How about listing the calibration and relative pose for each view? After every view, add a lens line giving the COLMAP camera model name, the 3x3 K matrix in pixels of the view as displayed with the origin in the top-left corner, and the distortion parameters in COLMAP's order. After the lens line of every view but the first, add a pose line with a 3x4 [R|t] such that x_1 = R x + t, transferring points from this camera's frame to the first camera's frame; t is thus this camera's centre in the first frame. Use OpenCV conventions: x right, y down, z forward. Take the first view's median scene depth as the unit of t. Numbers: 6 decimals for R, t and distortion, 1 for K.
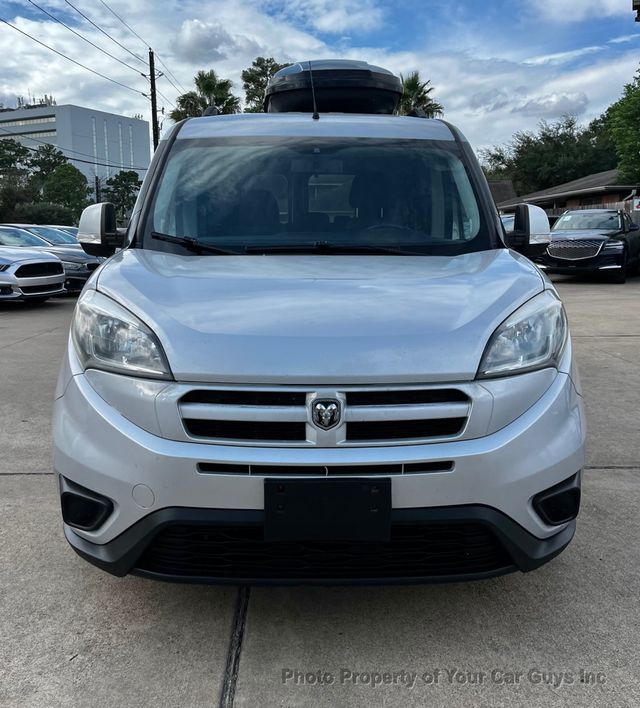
lens RADIAL K [[695.2, 0, 330.6], [0, 695.2, 331.8], [0, 0, 1]] dist [0.018115, 0.000000]
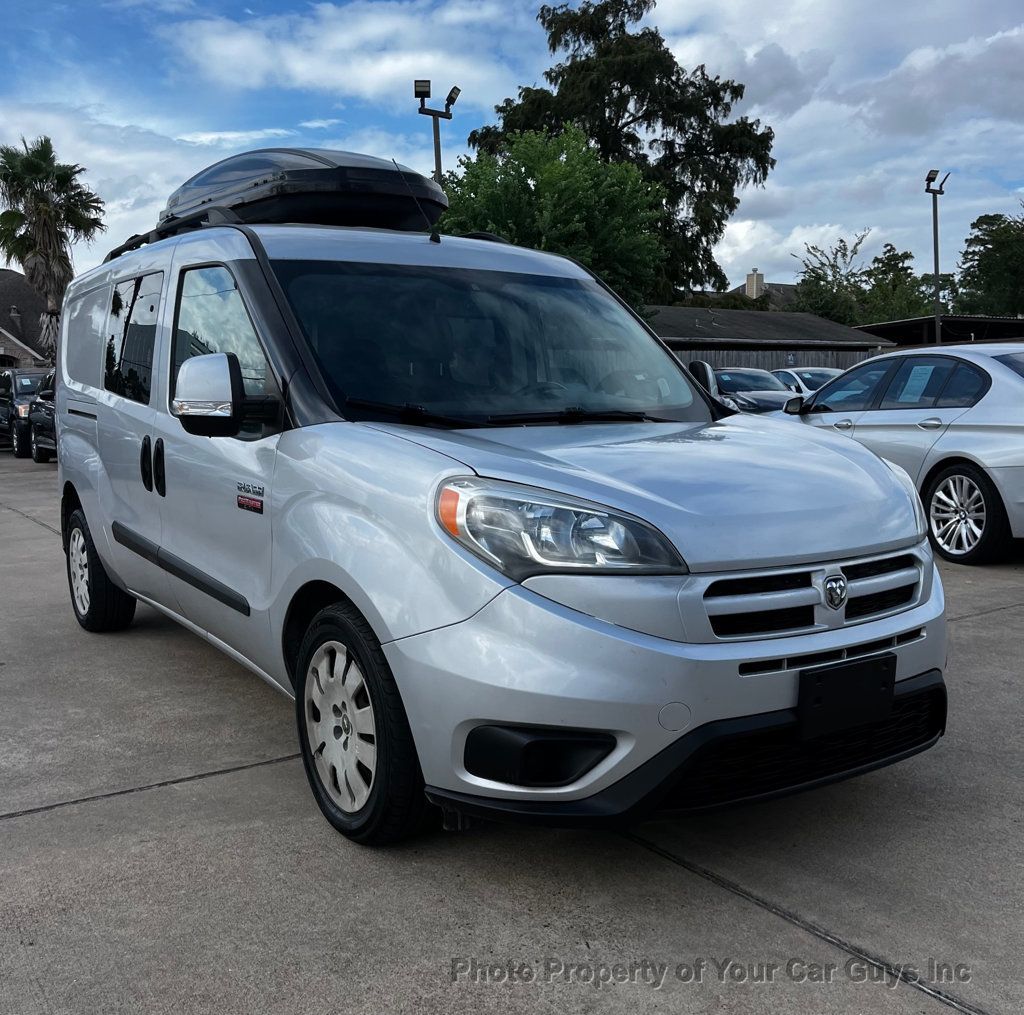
lens RADIAL K [[1041.2, 0, 525.7], [0, 1041.2, 550.6], [0, 0, 1]] dist [0.014792, 0.000000]
pose [[0.846313, -0.085169, 0.525834, -0.939410], [0.083506, 0.996143, 0.026945, -0.006302], [-0.526100, 0.021107, 0.850160, 0.042021]]
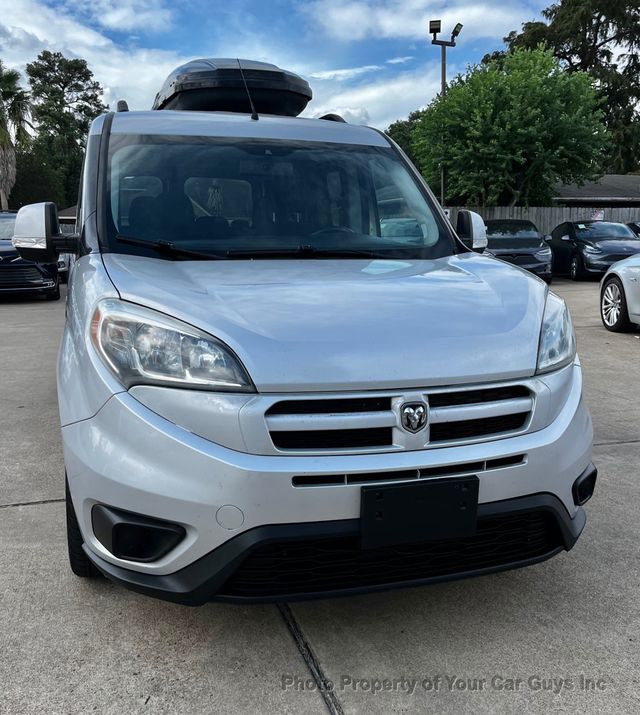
lens RADIAL K [[682.0, 0, 320.6], [0, 682.0, 358.4], [0, 0, 1]] dist [0.013282, 0.000000]
pose [[0.963372, -0.044023, 0.264530, -0.345424], [0.035725, 0.998709, 0.036102, -0.005861], [-0.265778, -0.025330, 0.963701, 0.080621]]
